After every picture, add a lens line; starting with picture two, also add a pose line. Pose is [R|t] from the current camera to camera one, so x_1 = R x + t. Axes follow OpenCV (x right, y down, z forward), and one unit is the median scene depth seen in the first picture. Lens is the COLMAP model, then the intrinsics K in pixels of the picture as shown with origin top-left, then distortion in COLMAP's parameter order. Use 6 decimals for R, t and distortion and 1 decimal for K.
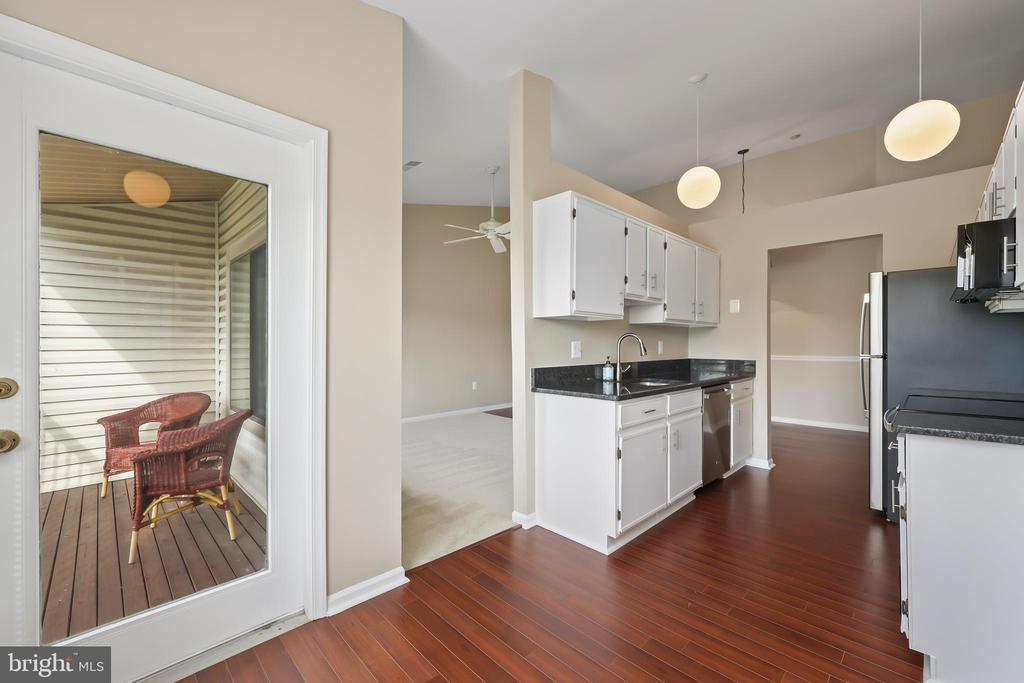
lens RADIAL K [[418.8, 0, 512.0], [0, 418.8, 341.5], [0, 0, 1]] dist [-0.001911, -0.000182]
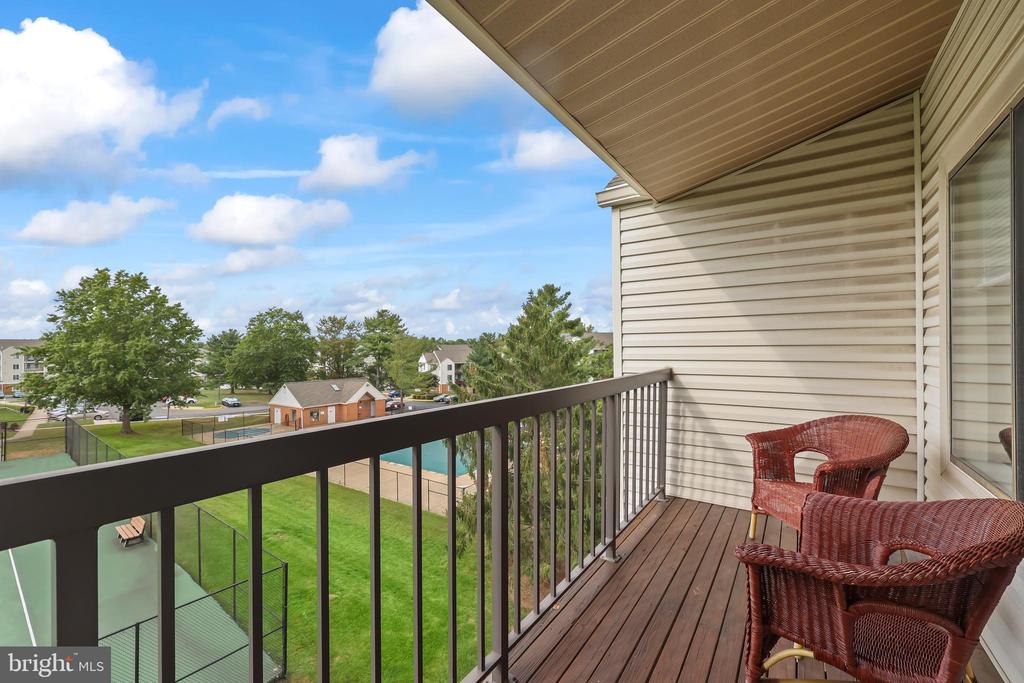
lens RADIAL K [[423.4, 0, 512.0], [0, 423.4, 341.5], [0, 0, 1]] dist [0.006000, 0.000129]
pose [[0.194146, -0.006118, -0.980954, -0.274837], [0.007469, 0.999961, -0.004758, 0.013453], [0.980944, -0.006403, 0.194184, 0.384118]]
